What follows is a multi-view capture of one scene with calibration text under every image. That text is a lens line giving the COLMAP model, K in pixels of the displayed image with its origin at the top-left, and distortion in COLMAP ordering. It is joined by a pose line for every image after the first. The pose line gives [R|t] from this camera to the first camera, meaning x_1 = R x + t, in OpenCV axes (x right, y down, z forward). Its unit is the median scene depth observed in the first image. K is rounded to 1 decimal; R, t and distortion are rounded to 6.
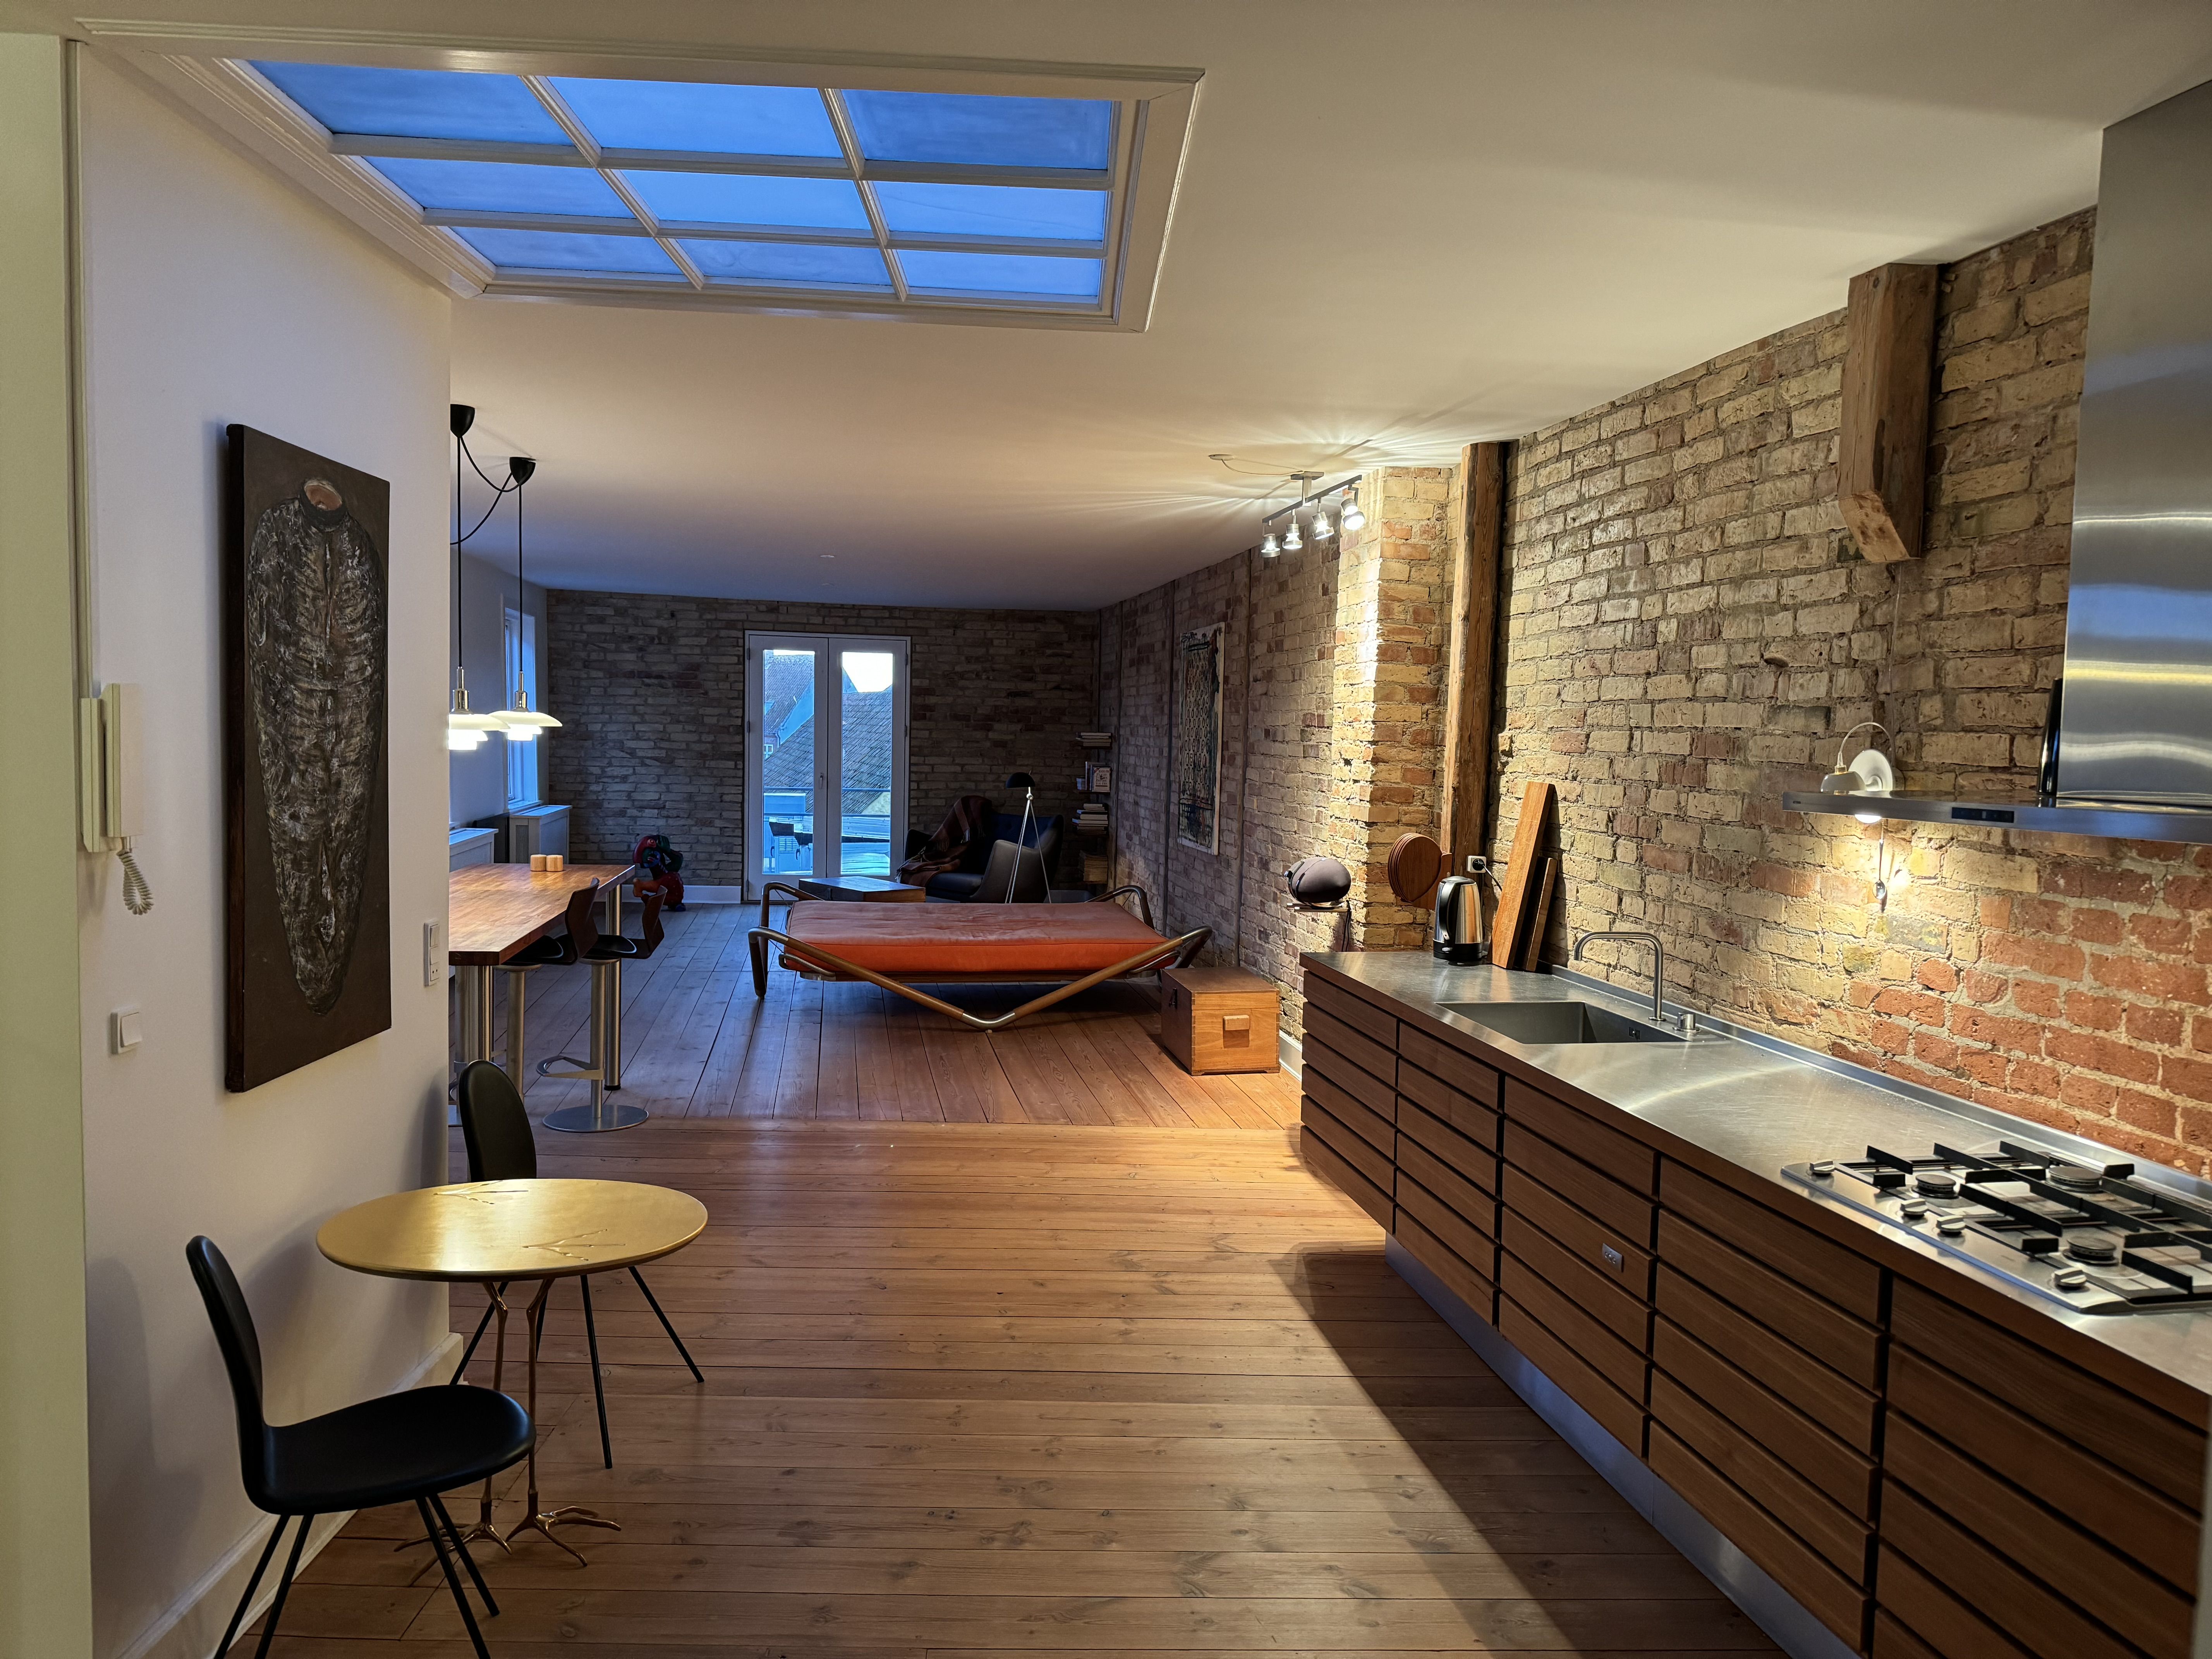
lens RADIAL K [[1489.0, 0, 1126.0], [0, 1489.0, 828.8], [0, 0, 1]] dist [-0.000500, -0.016223]
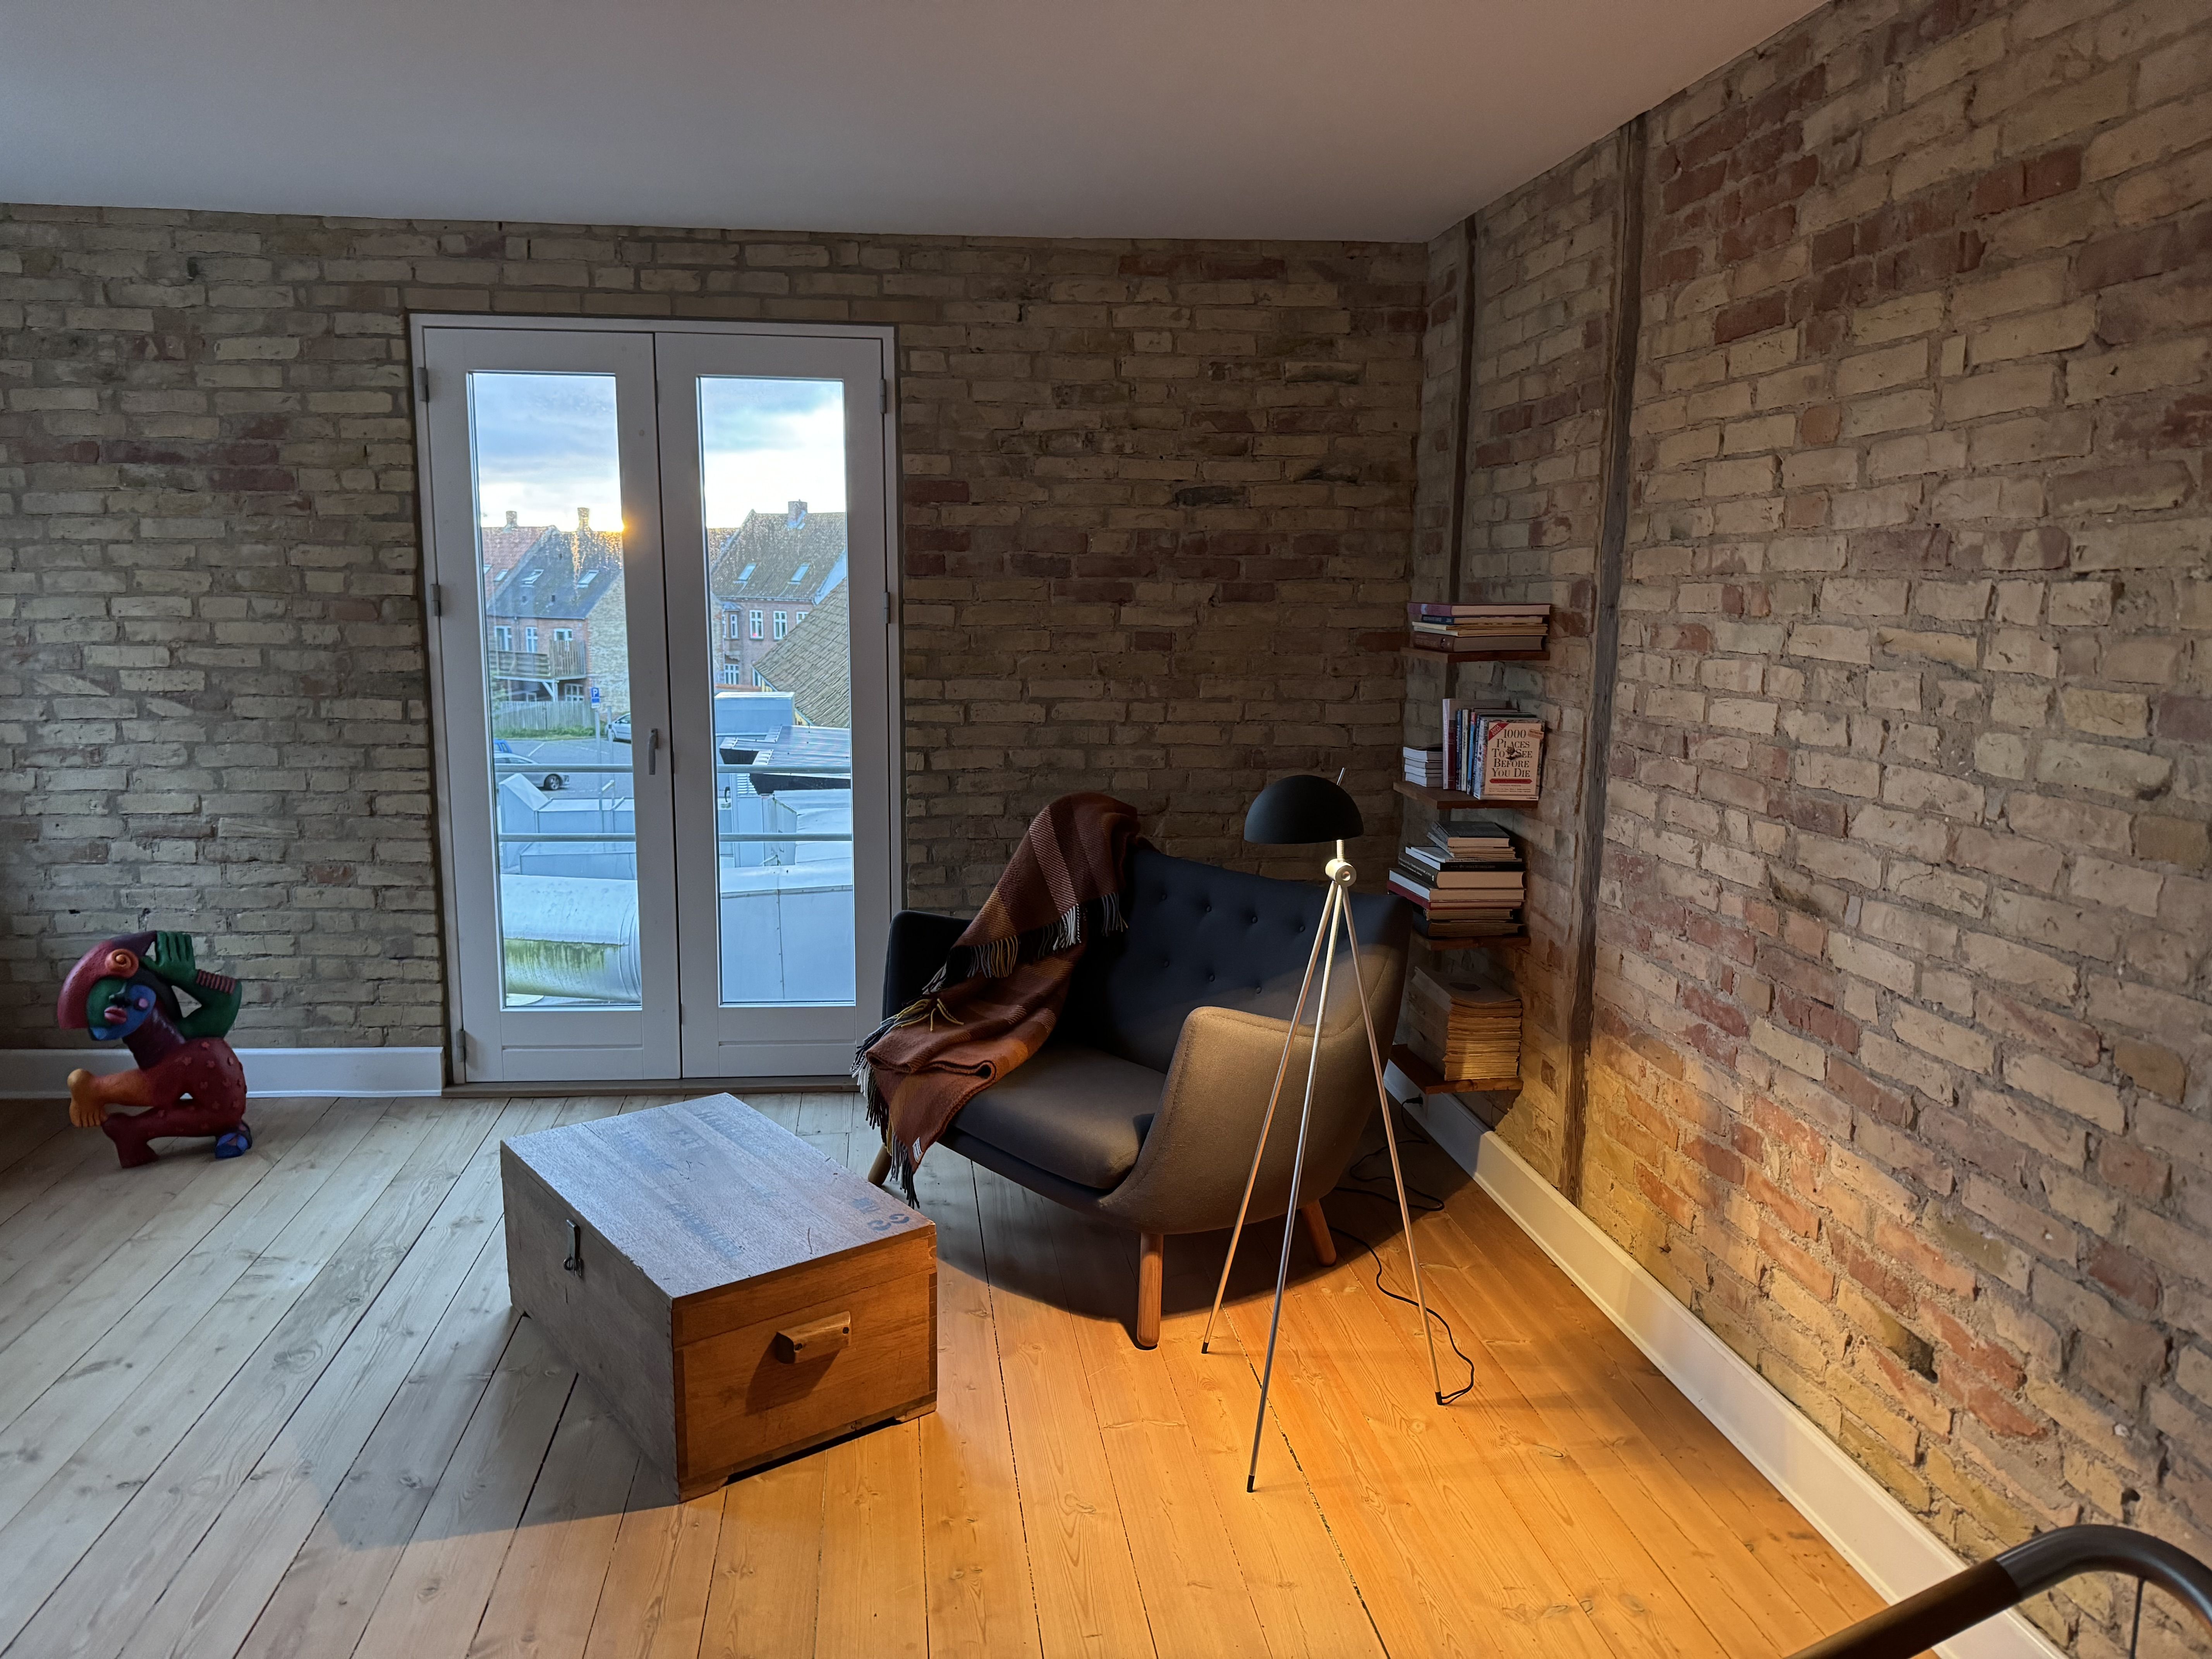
lens RADIAL K [[1489.0, 0, 1089.1], [0, 1489.0, 845.4], [0, 0, 1]] dist [-0.000500, -0.016223]
pose [[0.998557, -0.004297, -0.053525, -0.083070], [0.009759, 0.994714, 0.102218, -0.045699], [0.052803, -0.102593, 0.993321, 0.657731]]
